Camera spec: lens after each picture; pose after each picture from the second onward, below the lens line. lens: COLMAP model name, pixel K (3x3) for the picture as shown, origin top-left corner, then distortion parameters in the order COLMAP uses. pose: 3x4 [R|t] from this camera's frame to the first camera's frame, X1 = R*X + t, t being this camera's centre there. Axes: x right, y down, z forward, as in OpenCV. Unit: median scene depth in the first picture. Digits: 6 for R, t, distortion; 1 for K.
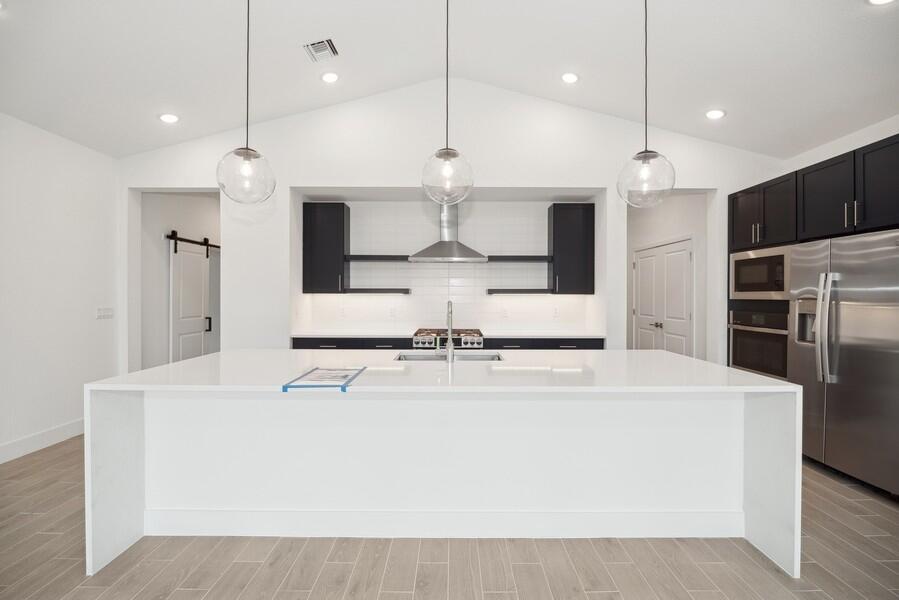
lens RADIAL K [[397.2, 0, 449.5], [0, 397.2, 300.0], [0, 0, 1]] dist [-0.021763, 0.009660]
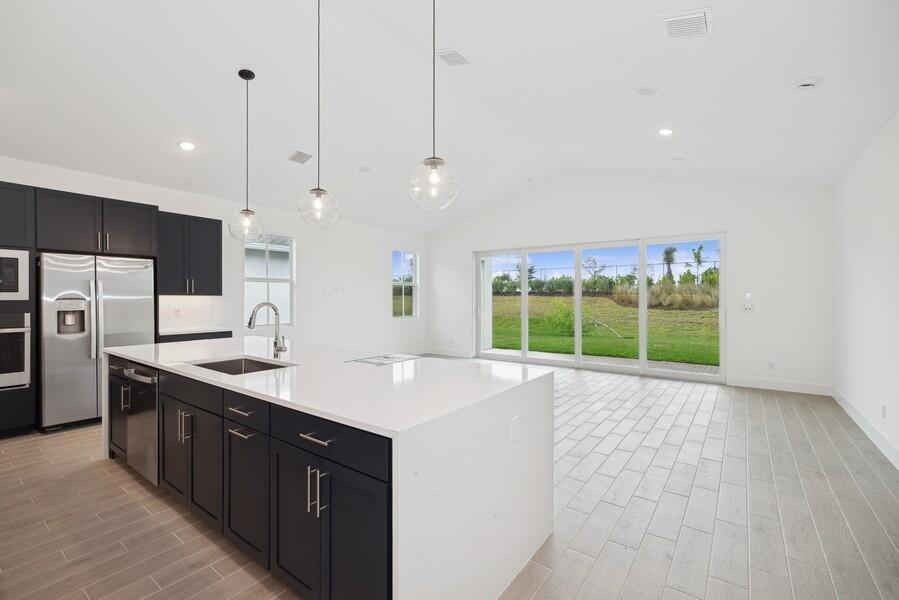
lens RADIAL K [[391.6, 0, 456.5], [0, 391.6, 298.0], [0, 0, 1]] dist [0.001920, 0.000398]
pose [[-0.809479, -0.004757, 0.587130, -0.611923], [0.006239, 0.999841, 0.016702, -0.014791], [-0.587116, 0.017183, -0.809320, 0.961257]]
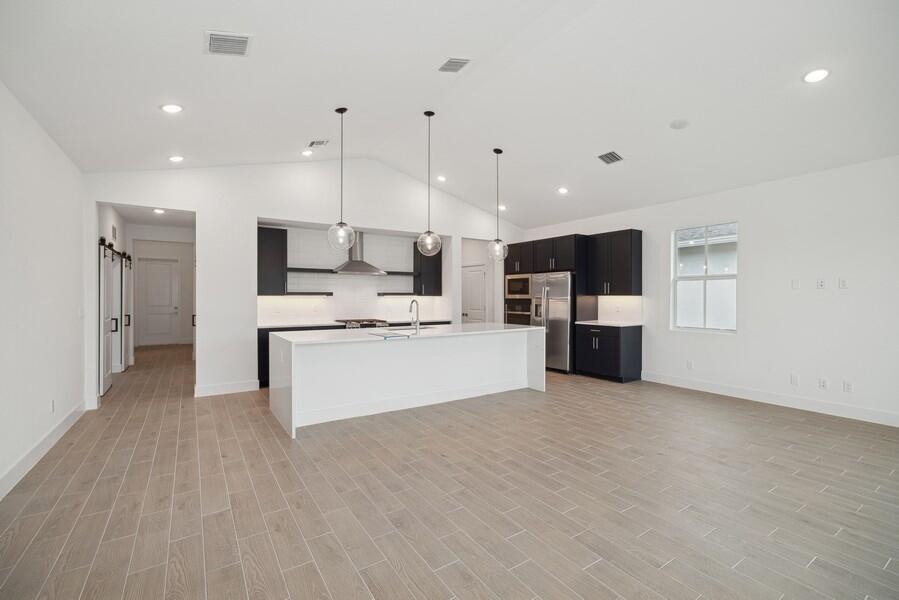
lens RADIAL K [[393.6, 0, 454.1], [0, 393.6, 297.9], [0, 0, 1]] dist [-0.012476, 0.000069]
pose [[0.830716, -0.003723, 0.556684, -0.585498], [0.009194, 0.999933, -0.007034, 0.006666], [-0.556620, 0.010961, 0.830695, -0.480499]]
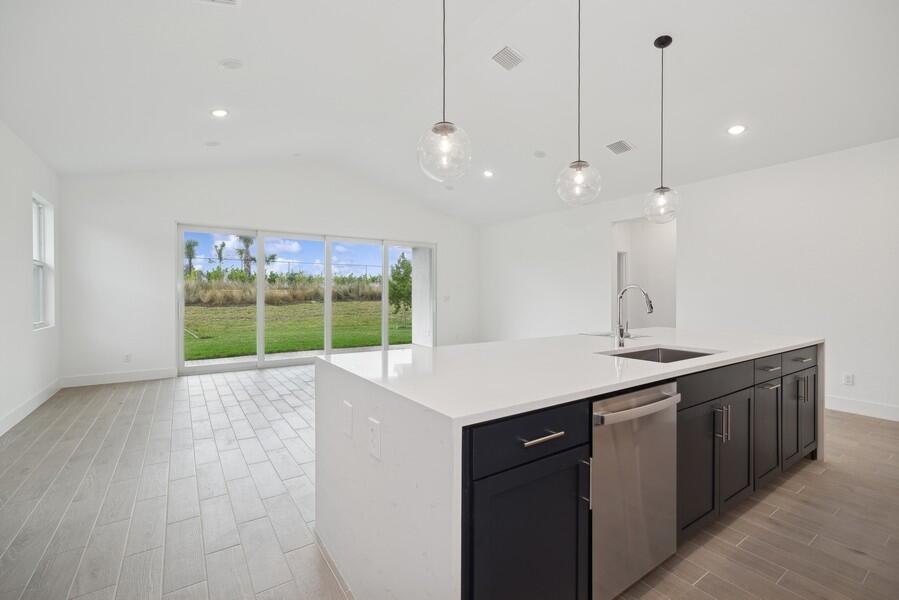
lens RADIAL K [[393.6, 0, 454.1], [0, 393.6, 297.9], [0, 0, 1]] dist [-0.012476, 0.000069]
pose [[-0.823418, -0.001614, -0.567433, 0.553357], [-0.013522, 0.999768, 0.016778, 0.015532], [0.567274, 0.021488, -0.823249, 0.944134]]
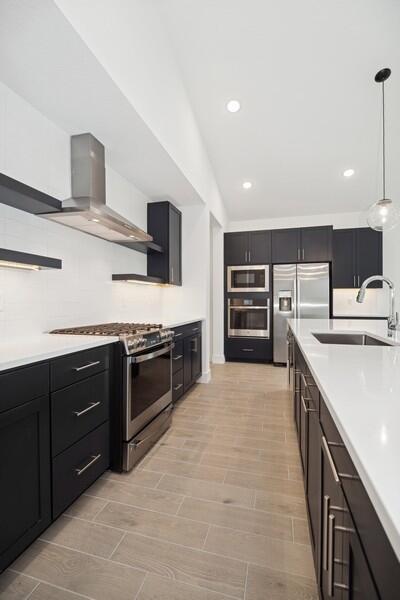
lens RADIAL K [[265.1, 0, 200.0], [0, 265.1, 300.0], [0, 0, 1]] dist [-0.021763, 0.009660]
pose [[0.281254, 0.002310, 0.959631, -0.446563], [0.011242, 0.999921, -0.005701, 0.037367], [-0.959568, 0.012392, 0.281205, 0.774509]]
